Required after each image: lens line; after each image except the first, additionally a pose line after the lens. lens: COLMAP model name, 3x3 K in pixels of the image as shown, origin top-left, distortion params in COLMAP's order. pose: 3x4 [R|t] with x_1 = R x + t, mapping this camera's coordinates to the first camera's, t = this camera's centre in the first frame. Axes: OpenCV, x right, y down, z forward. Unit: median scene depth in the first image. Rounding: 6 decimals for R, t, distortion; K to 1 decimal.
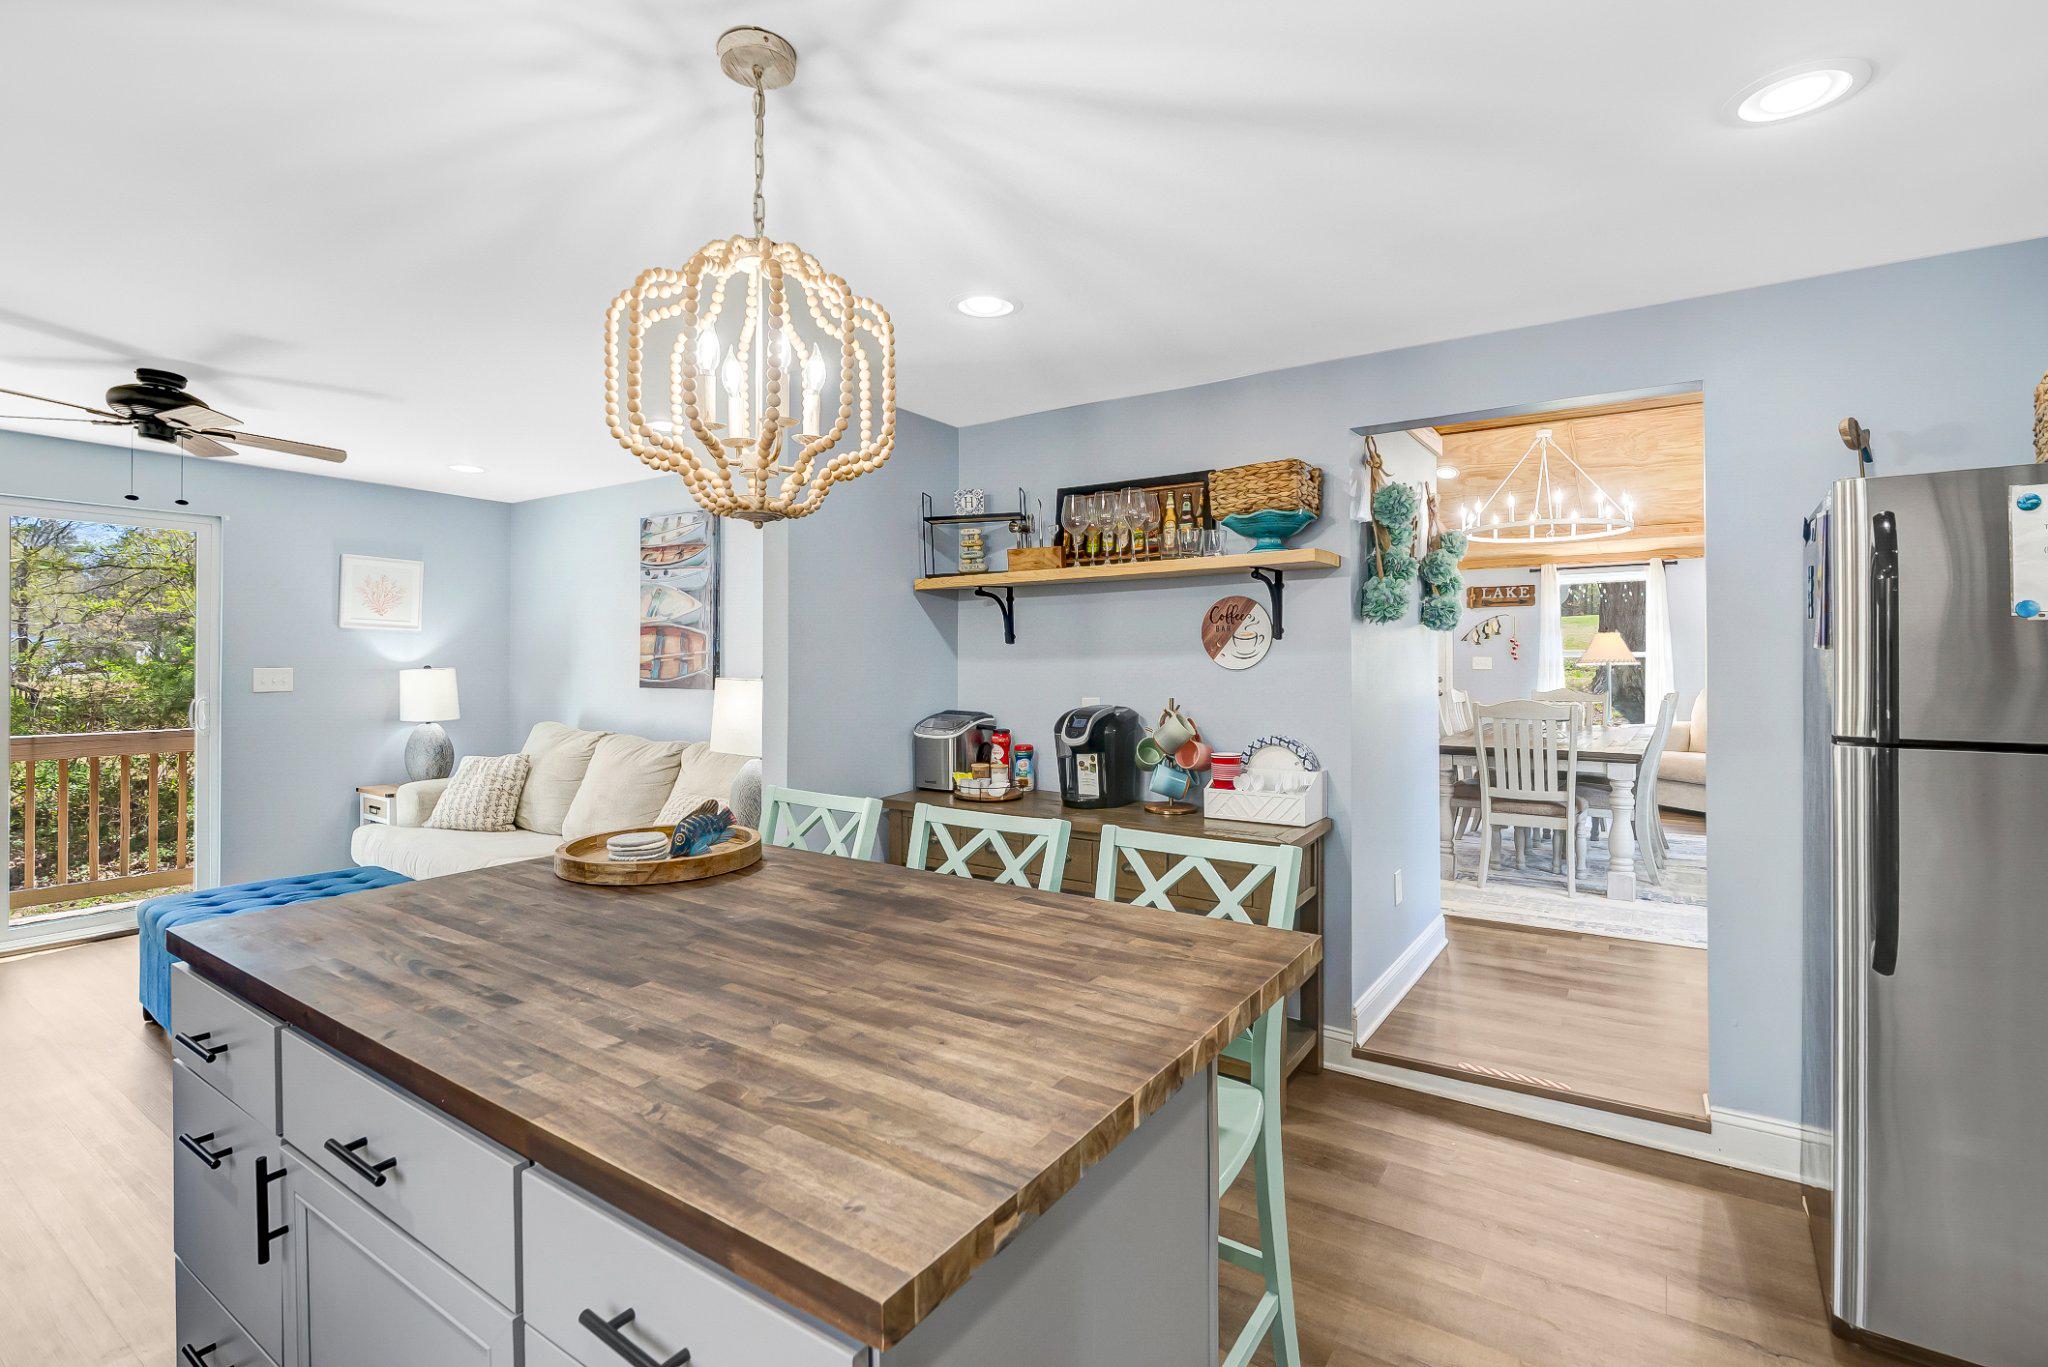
lens RADIAL K [[948.6, 0, 1021.2], [0, 948.6, 647.5], [0, 0, 1]] dist [-0.009855, 0.001492]
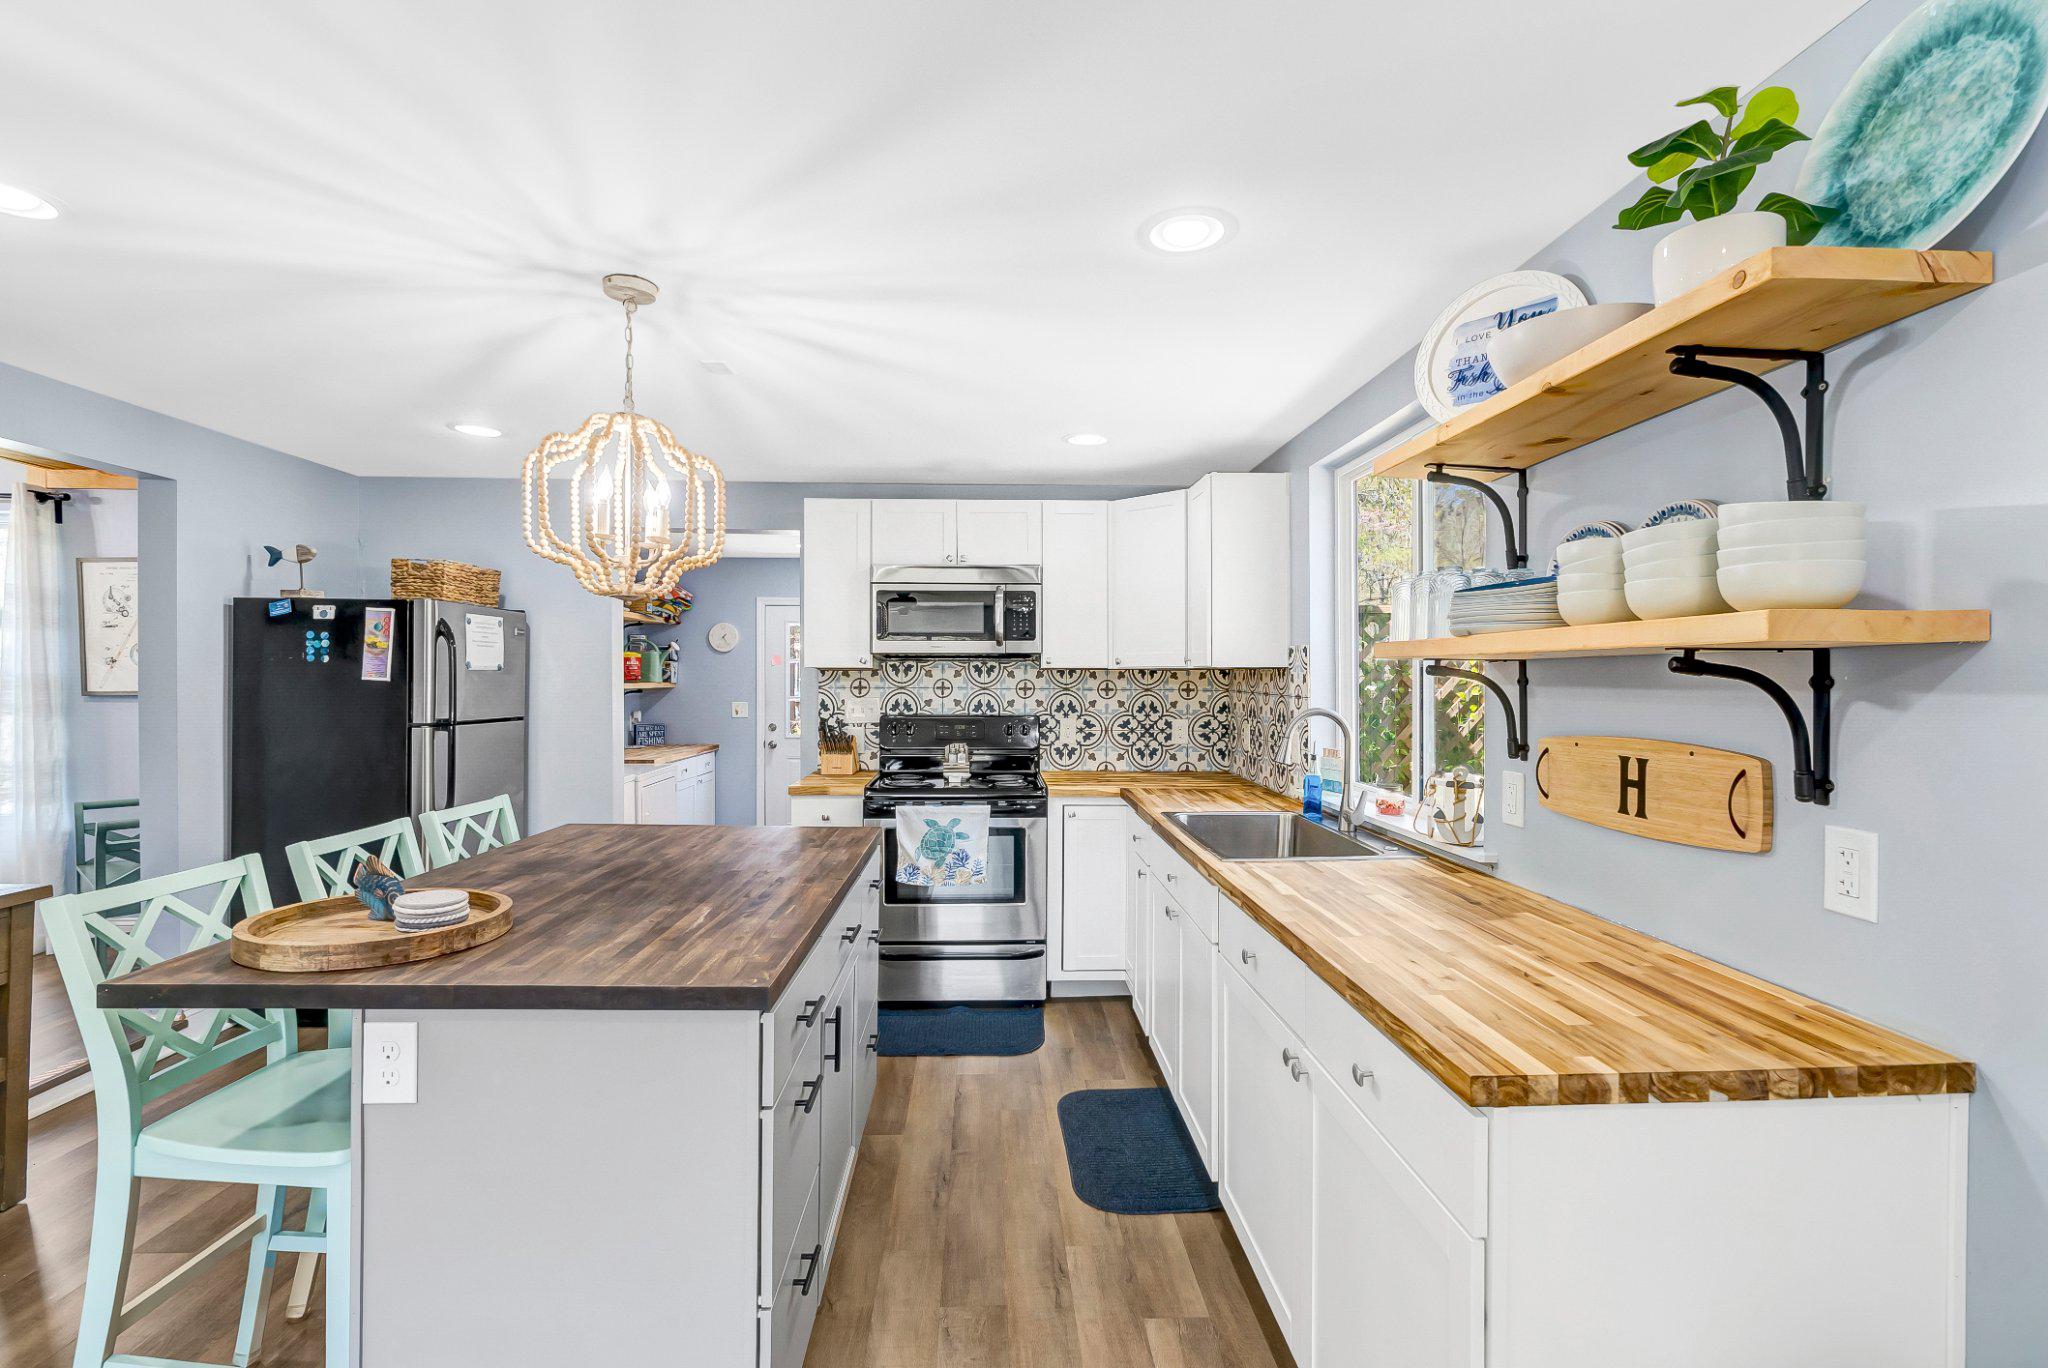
lens RADIAL K [[948.6, 0, 1026.8], [0, 948.6, 682.8], [0, 0, 1]] dist [-0.009855, 0.001492]
pose [[-0.604820, -0.002507, 0.796358, -1.668169], [-0.008472, 0.999959, -0.003286, -0.000044], [-0.796317, -0.008734, -0.604817, 1.259553]]
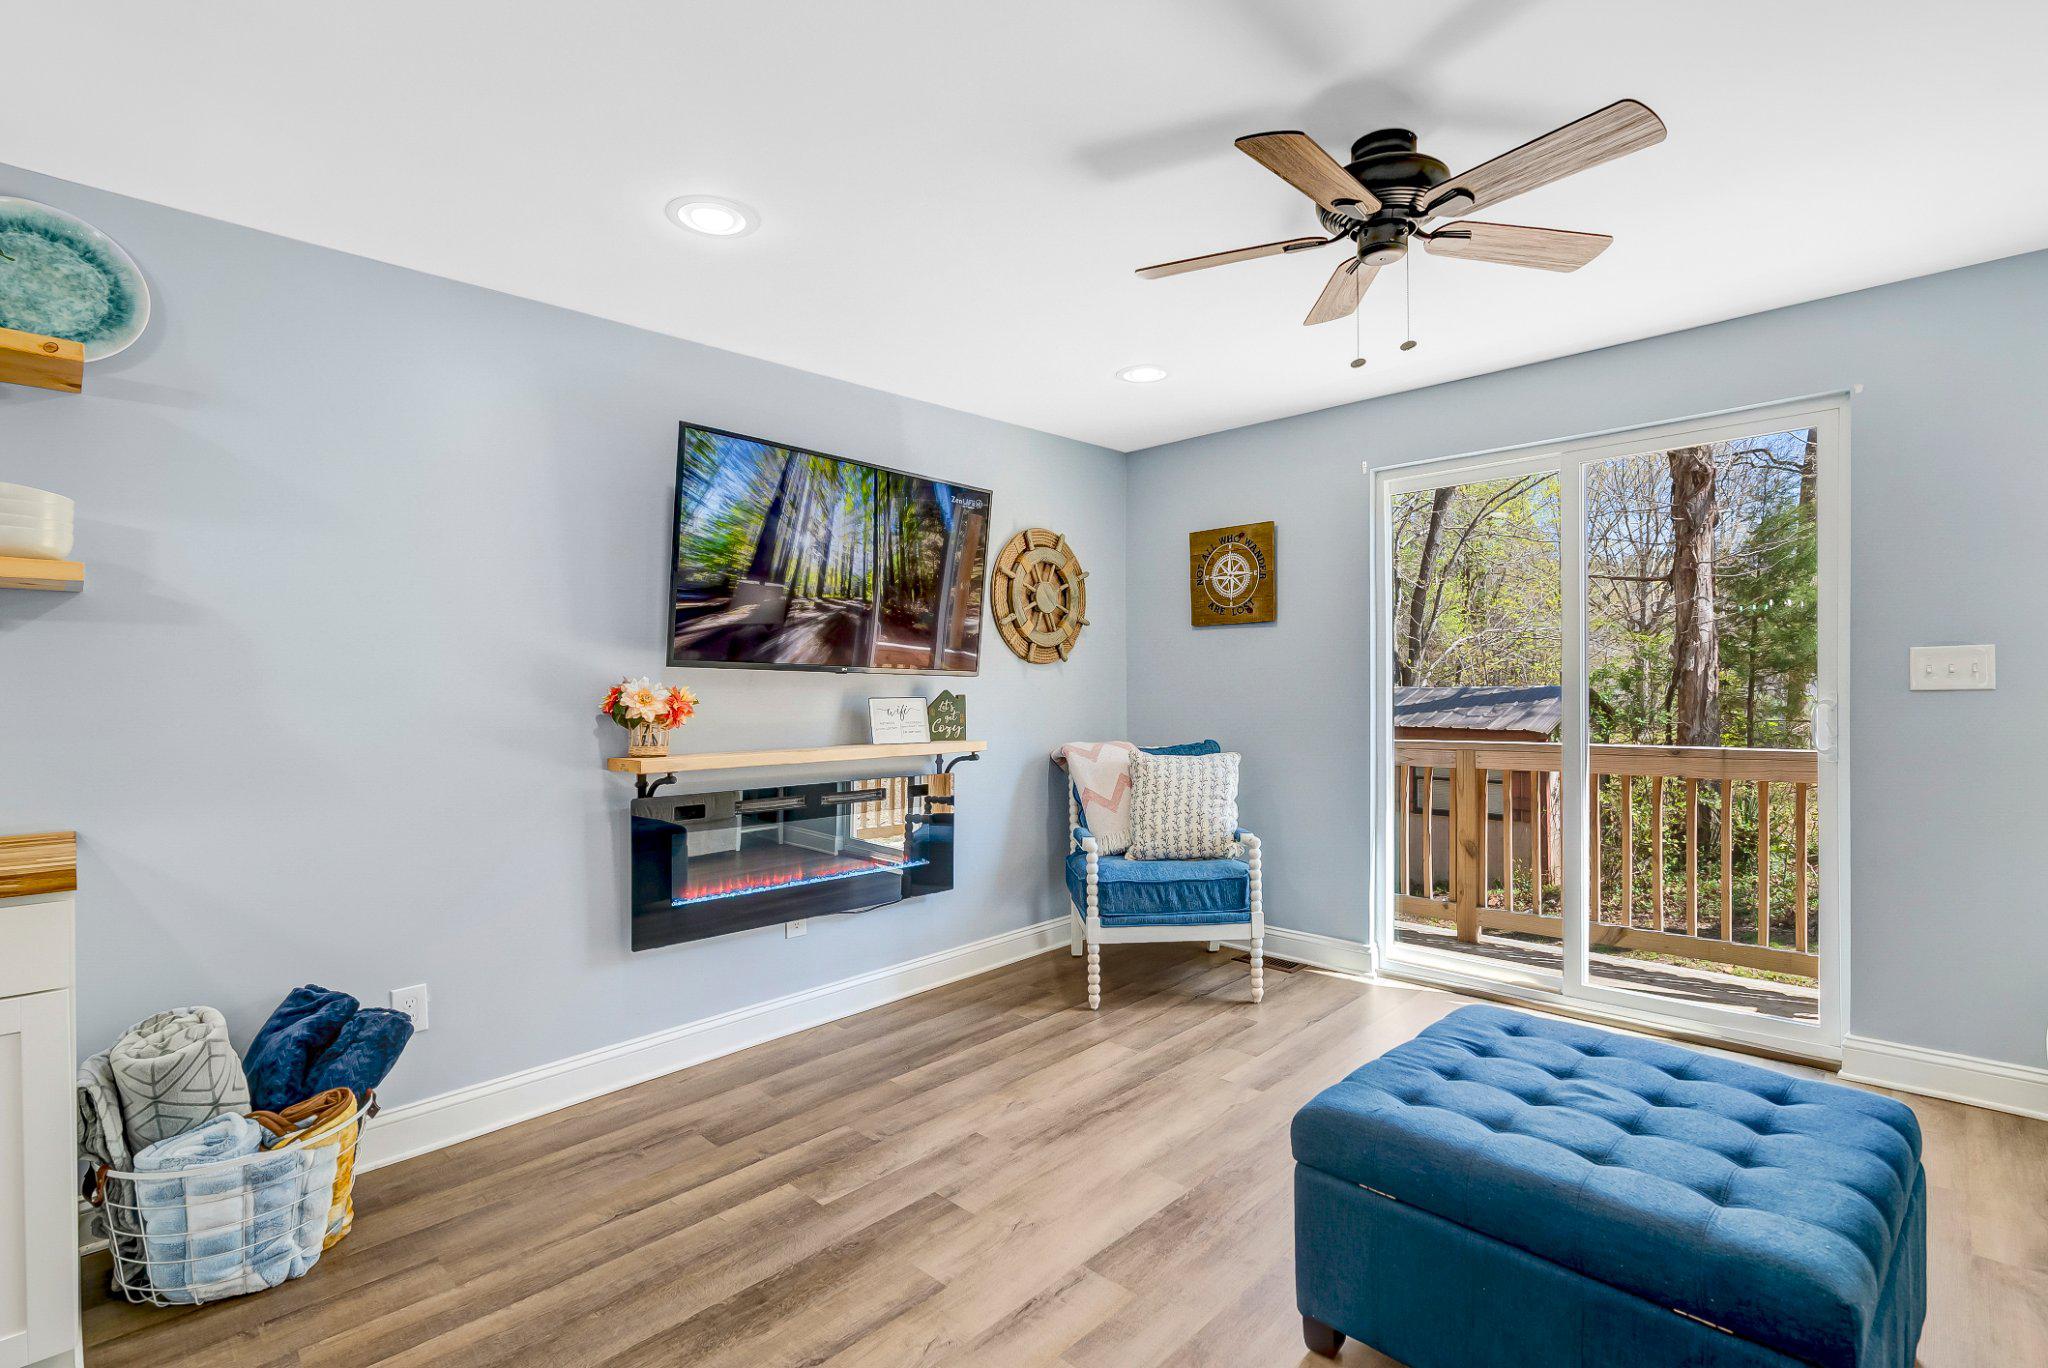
lens RADIAL K [[948.6, 0, 1027.7], [0, 948.6, 693.8], [0, 0, 1]] dist [-0.009855, 0.001492]
pose [[-0.156278, 0.006164, -0.987694, -0.523838], [0.016742, 0.999853, 0.003591, 0.110716], [0.987571, -0.015975, -0.156359, 1.702692]]
